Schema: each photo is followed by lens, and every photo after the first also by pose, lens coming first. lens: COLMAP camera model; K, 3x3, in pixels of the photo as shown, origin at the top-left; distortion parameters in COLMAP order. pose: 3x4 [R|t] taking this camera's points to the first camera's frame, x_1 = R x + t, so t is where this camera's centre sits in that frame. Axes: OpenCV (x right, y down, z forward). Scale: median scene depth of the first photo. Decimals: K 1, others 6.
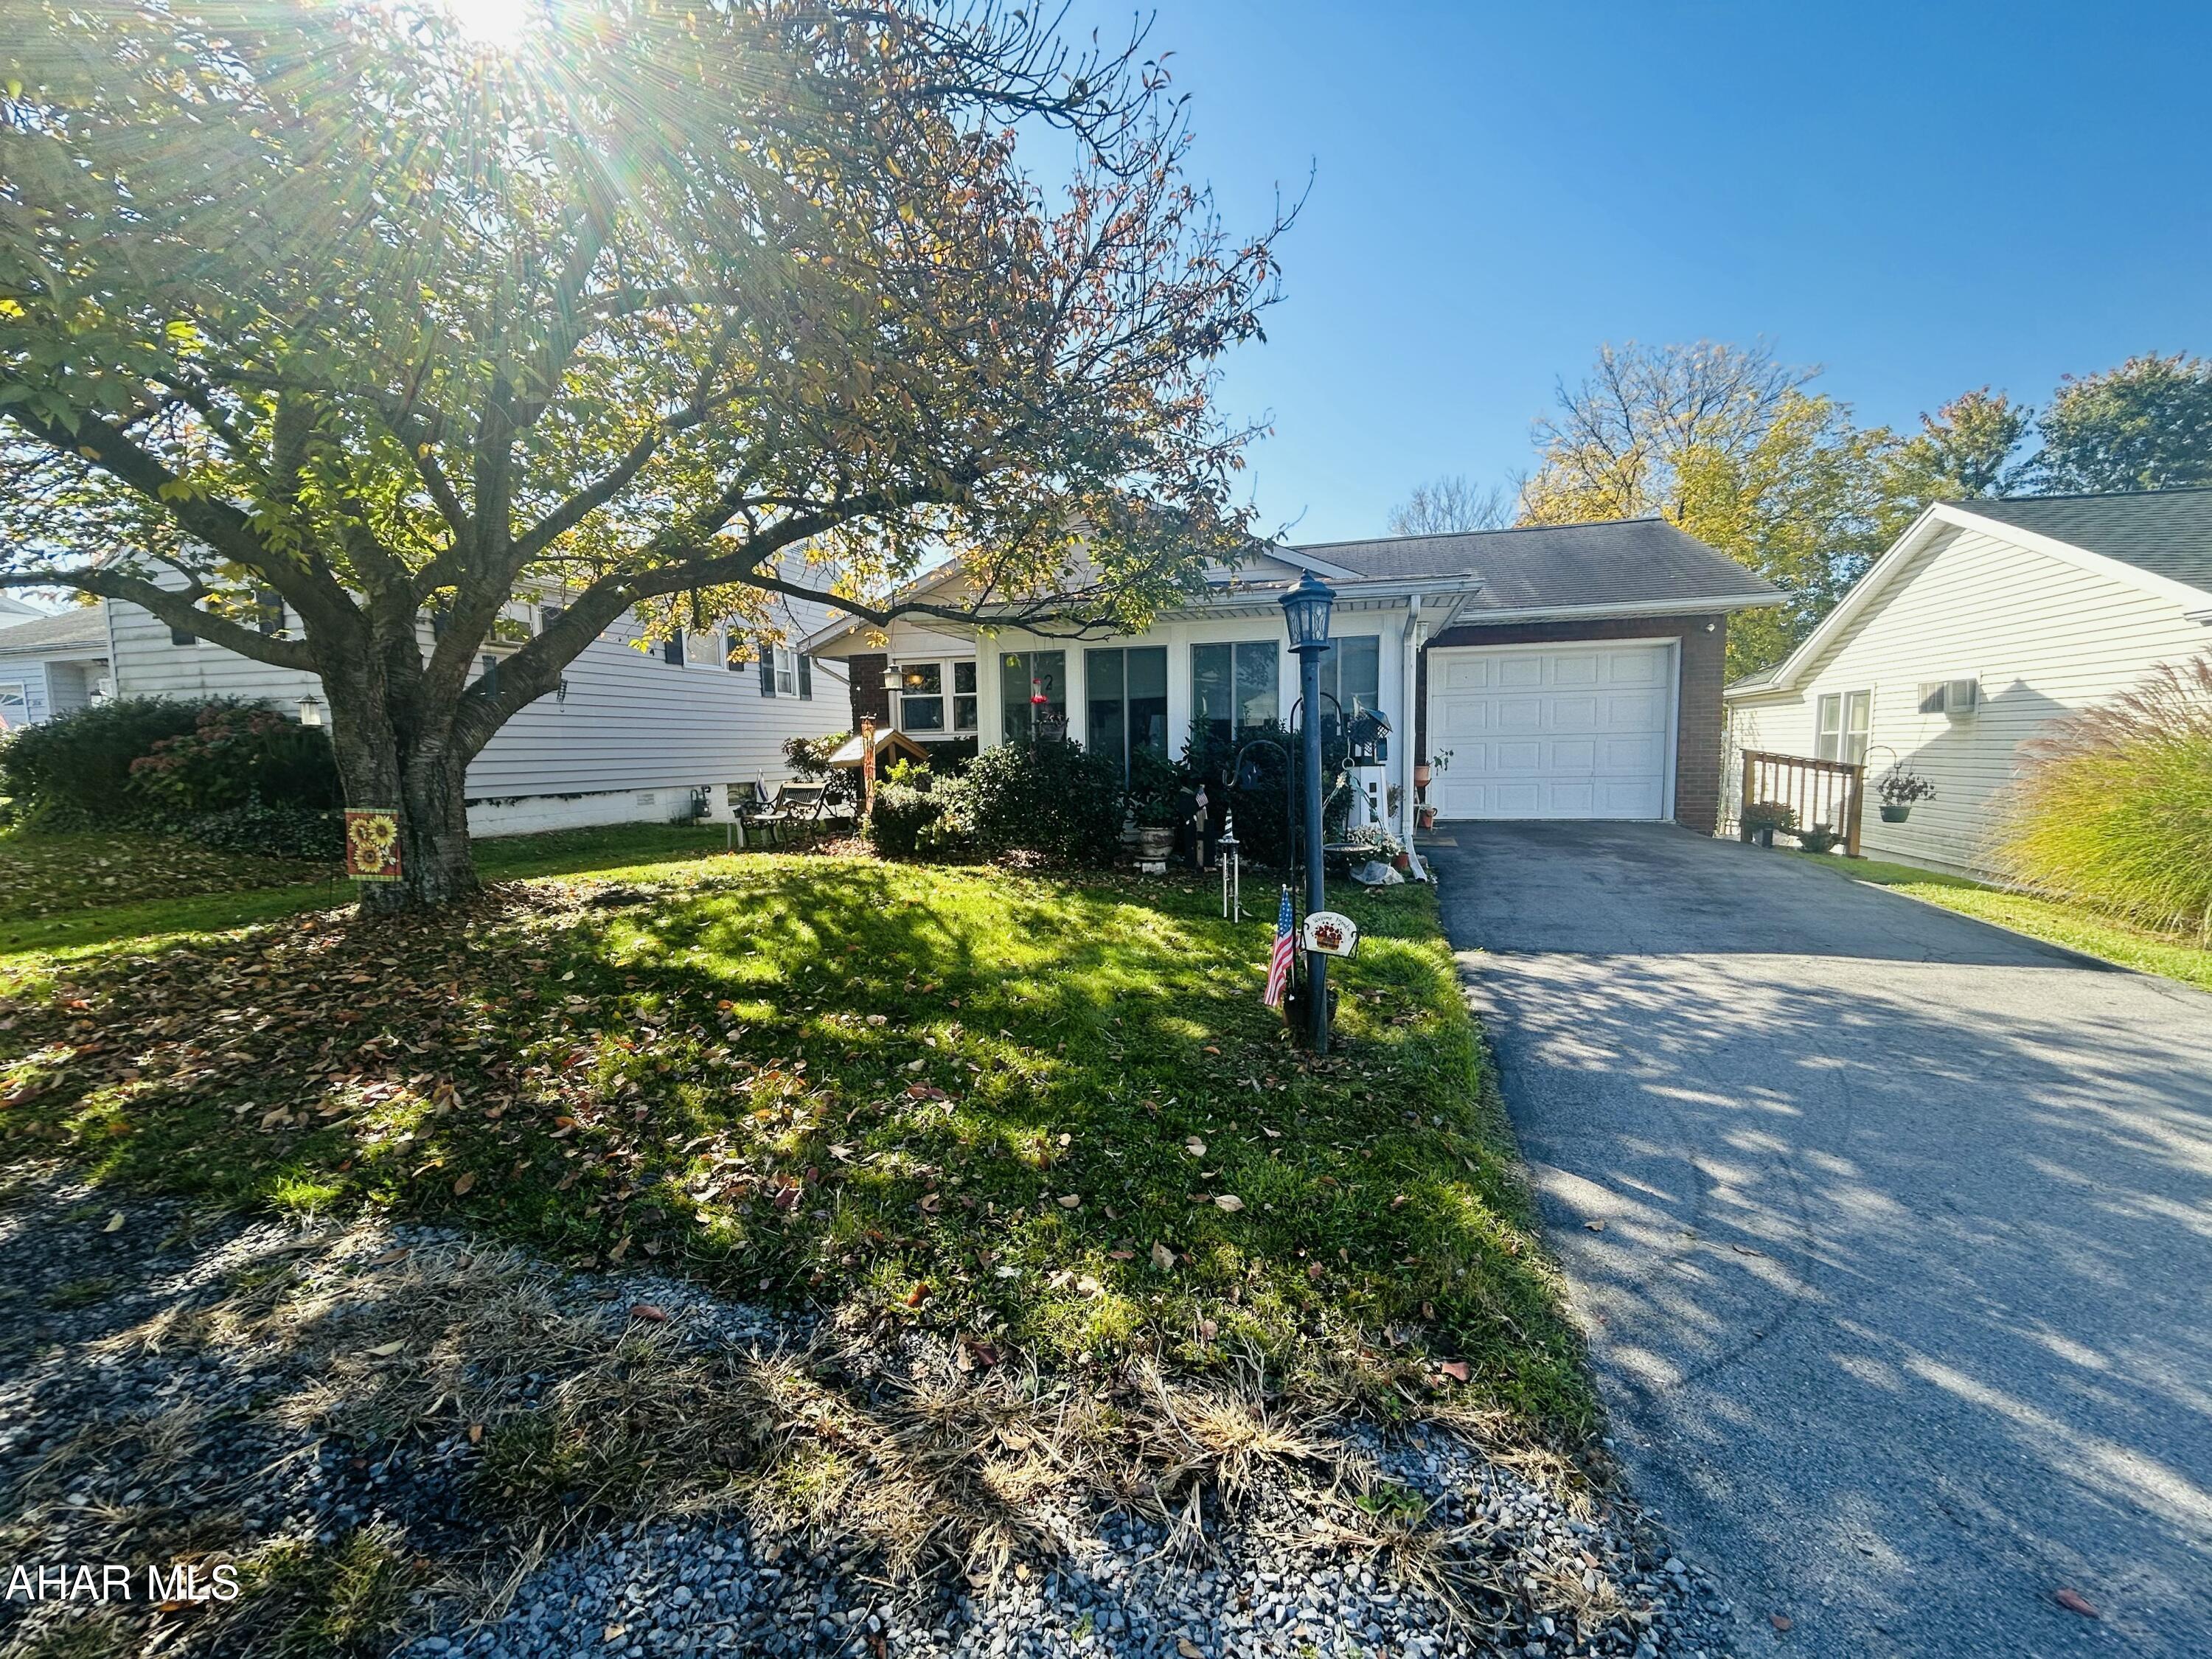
lens RADIAL K [[901.2, 0, 1106.0], [0, 901.2, 829.5], [0, 0, 1]] dist [-0.001924, 0.005059]
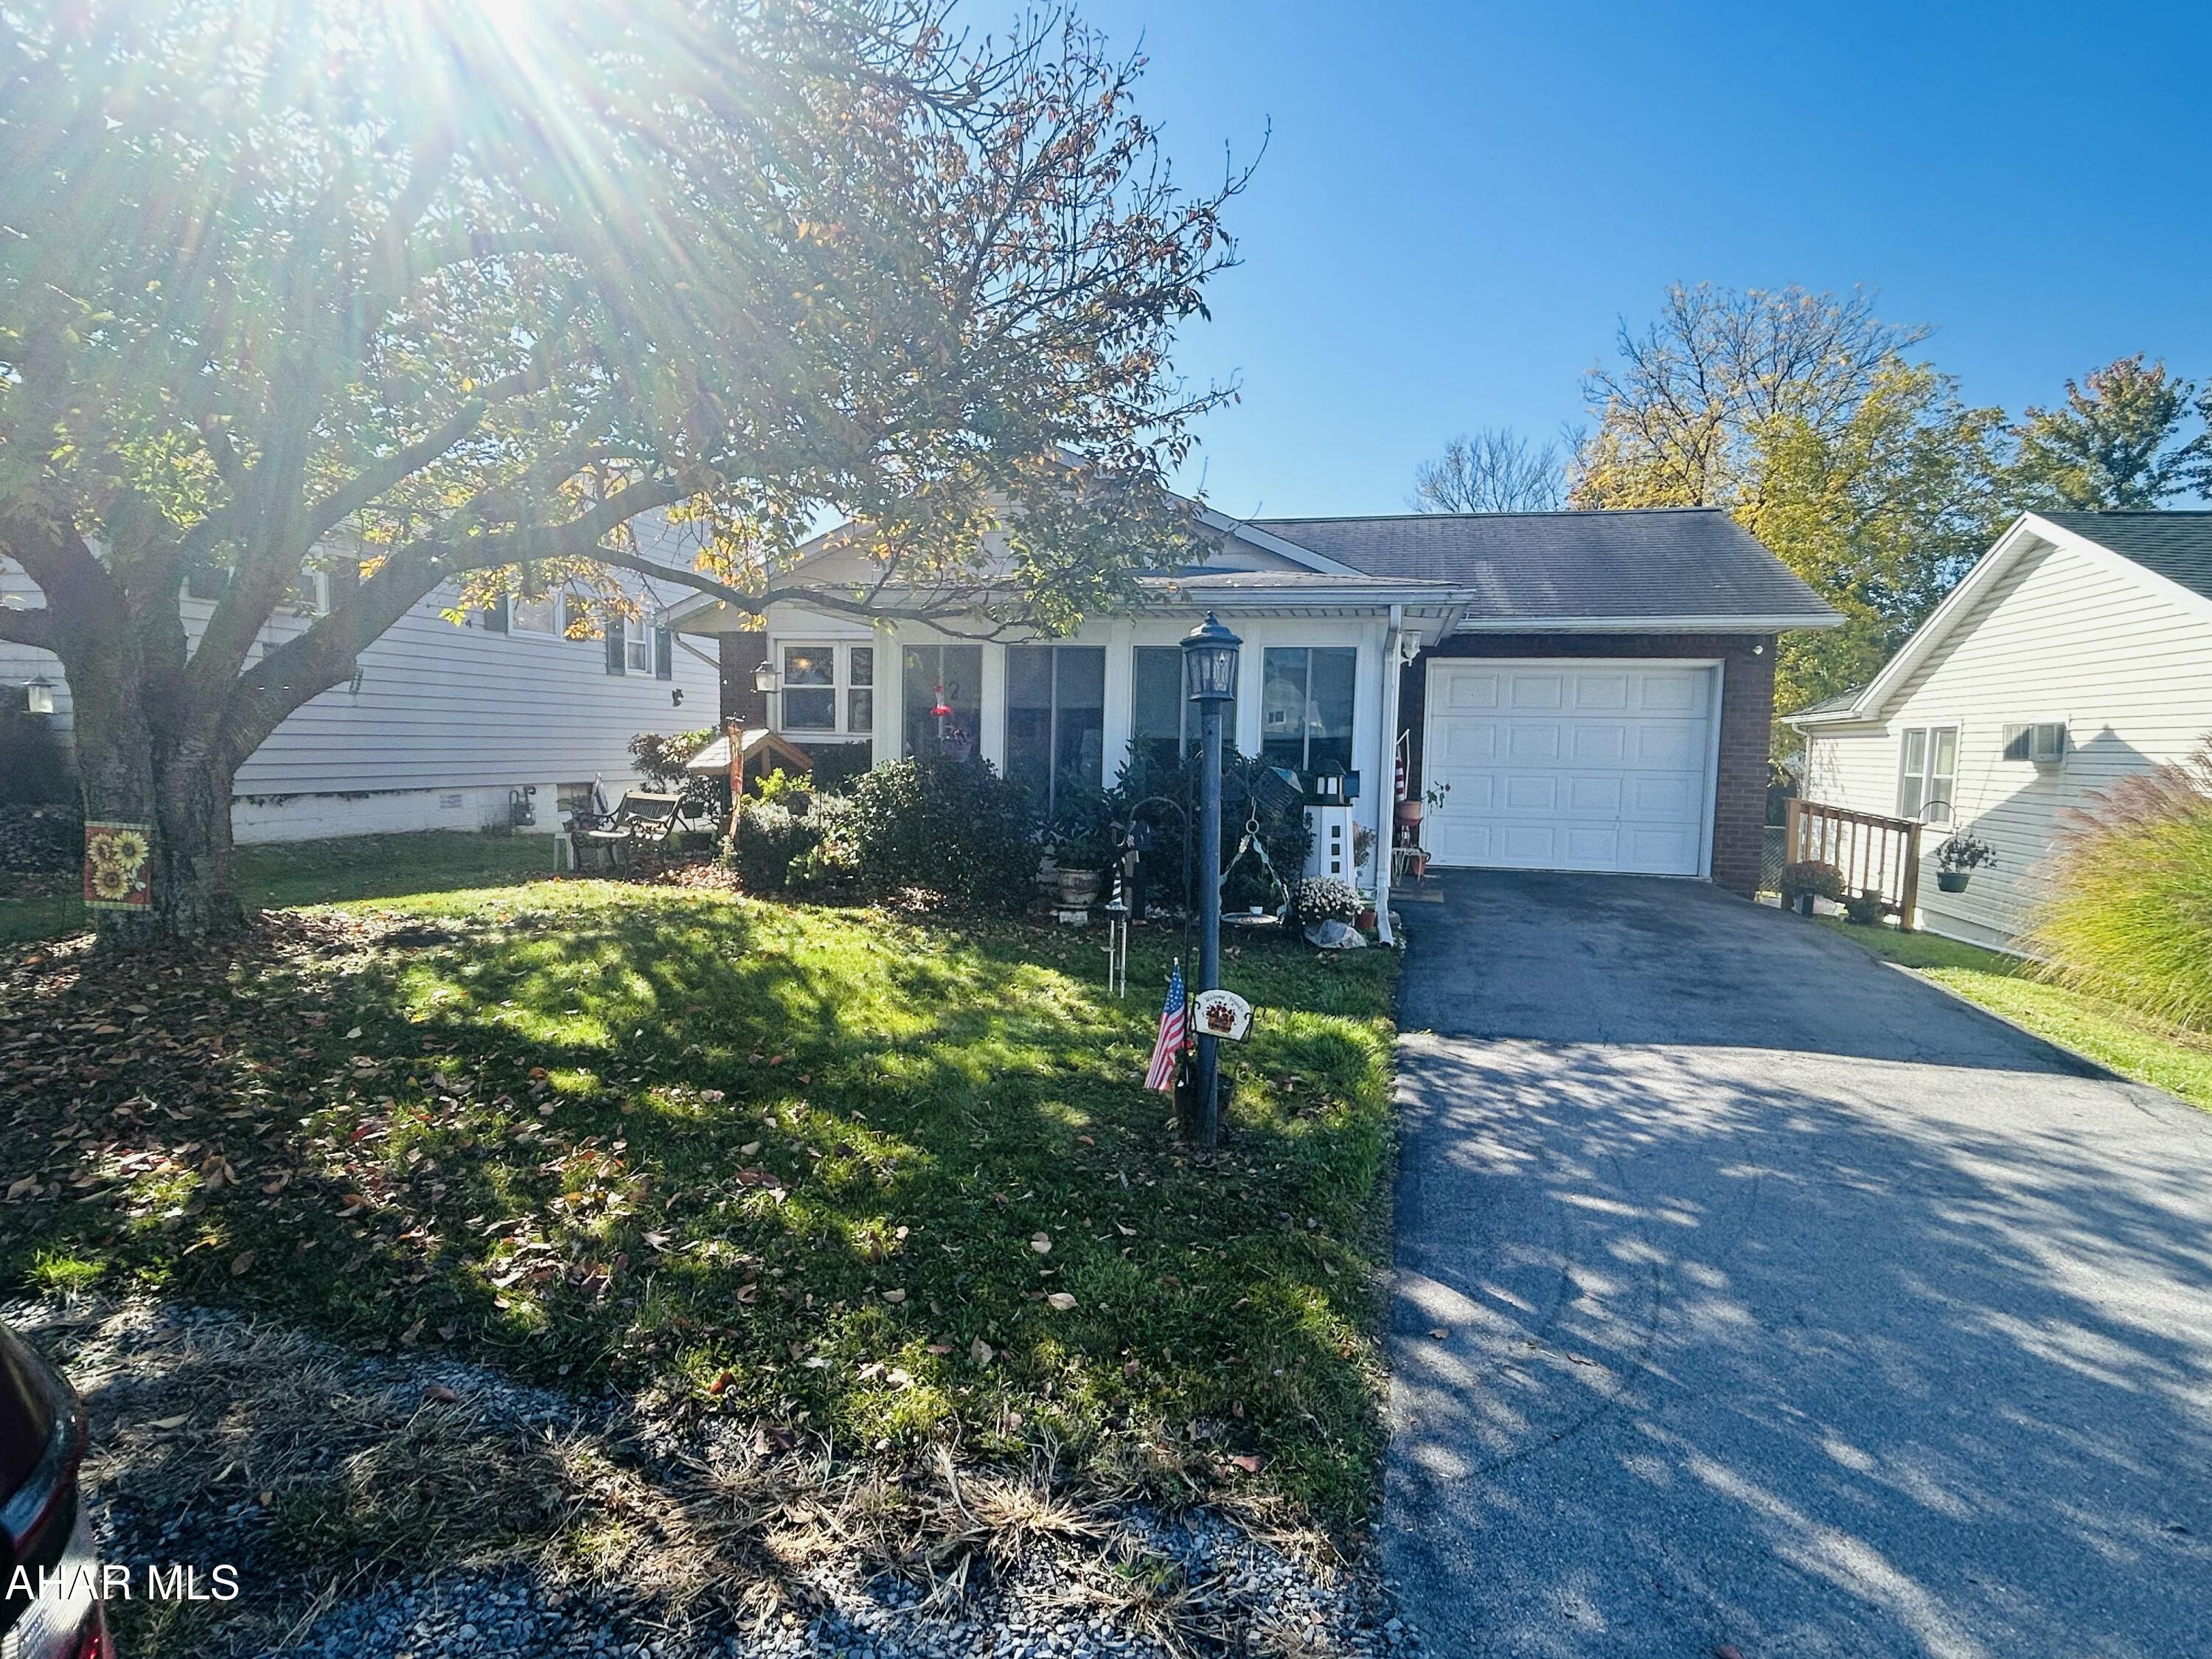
lens RADIAL K [[1175.5, 0, 1106.0], [0, 1175.5, 829.5], [0, 0, 1]] dist [-0.003542, 0.006925]
pose [[0.998562, 0.037266, 0.038530, 0.089224], [-0.036674, 0.999200, -0.015957, -0.052430], [-0.039094, 0.014521, 0.999130, -0.197406]]
